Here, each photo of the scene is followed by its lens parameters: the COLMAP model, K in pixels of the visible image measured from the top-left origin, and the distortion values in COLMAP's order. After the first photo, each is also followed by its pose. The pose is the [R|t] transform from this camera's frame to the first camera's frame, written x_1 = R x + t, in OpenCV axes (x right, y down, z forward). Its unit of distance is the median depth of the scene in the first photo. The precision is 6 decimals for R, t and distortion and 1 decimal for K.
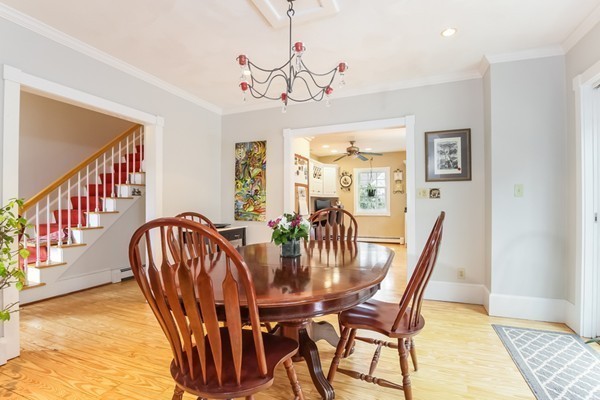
lens RADIAL K [[279.9, 0, 297.1], [0, 279.9, 204.2], [0, 0, 1]] dist [-0.030530, 0.000152]
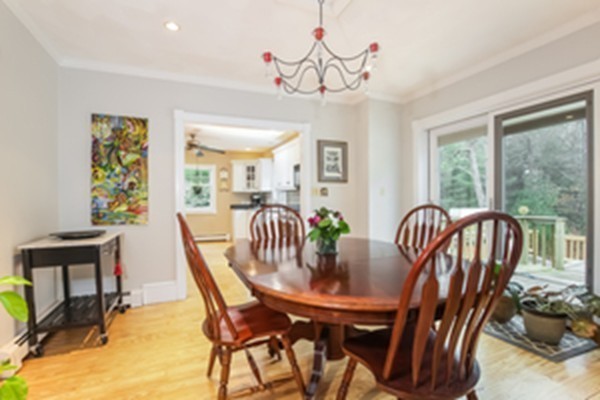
lens RADIAL K [[279.9, 0, 285.2], [0, 279.9, 210.0], [0, 0, 1]] dist [-0.030530, 0.000152]
pose [[0.721939, -0.022960, 0.691576, -0.358919], [0.005991, 0.999619, 0.026934, 0.004390], [-0.691931, -0.015302, 0.721802, 0.178373]]
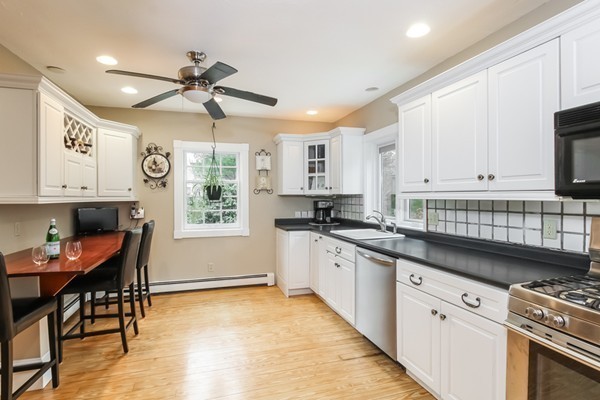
lens RADIAL K [[279.9, 0, 298.6], [0, 279.9, 197.1], [0, 0, 1]] dist [-0.030530, 0.000152]
pose [[0.750346, -0.005533, 0.661022, 0.096151], [0.001942, 0.999979, 0.006165, -0.067642], [-0.661042, -0.003342, 0.750341, 1.018857]]
